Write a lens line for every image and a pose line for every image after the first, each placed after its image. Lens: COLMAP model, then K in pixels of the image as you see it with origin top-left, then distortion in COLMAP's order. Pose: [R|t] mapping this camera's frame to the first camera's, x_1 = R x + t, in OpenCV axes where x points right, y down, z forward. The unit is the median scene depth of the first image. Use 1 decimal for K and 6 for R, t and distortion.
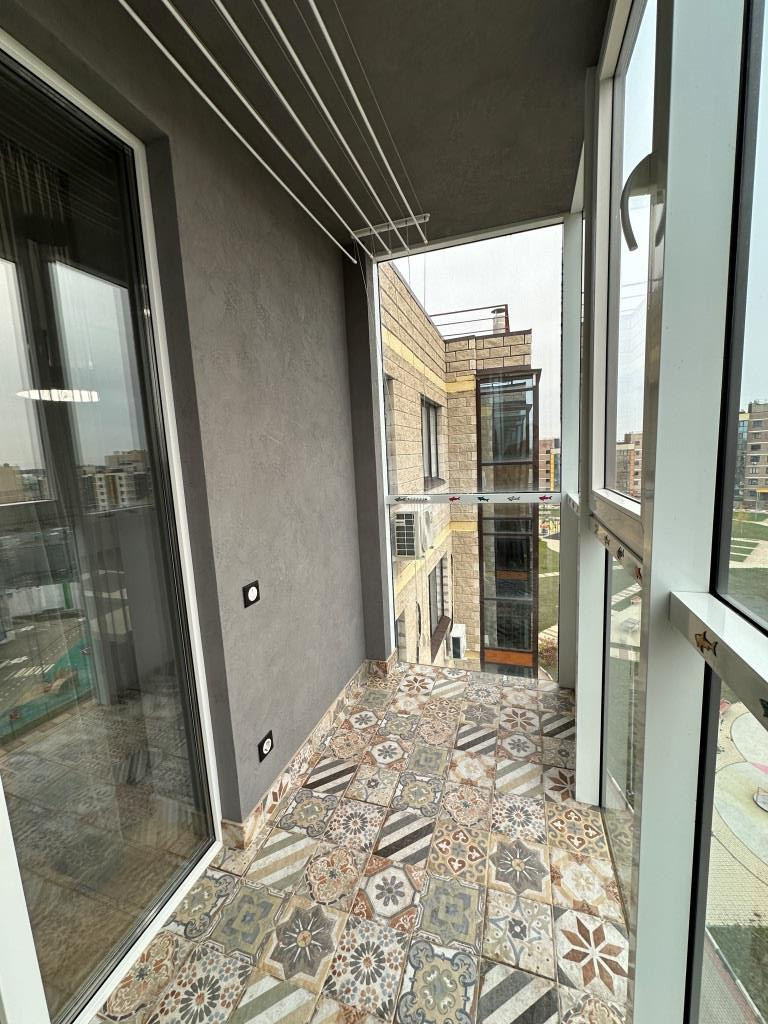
lens RADIAL K [[408.6, 0, 383.6], [0, 408.6, 511.8], [0, 0, 1]] dist [-0.004252, 0.001161]
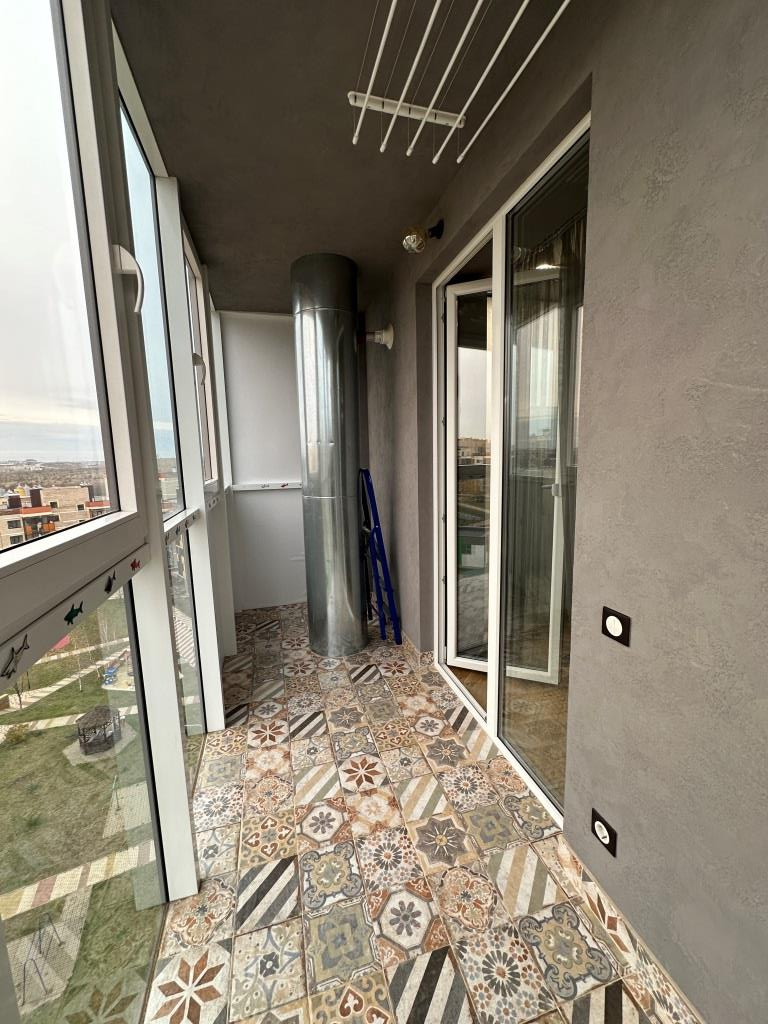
lens RADIAL K [[408.6, 0, 383.7], [0, 408.6, 512.8], [0, 0, 1]] dist [-0.004252, 0.001161]
pose [[-0.827264, 0.146417, -0.542399, 0.435490], [-0.010172, 0.961381, 0.275033, -0.212935], [0.561721, 0.233042, -0.793827, 1.537468]]
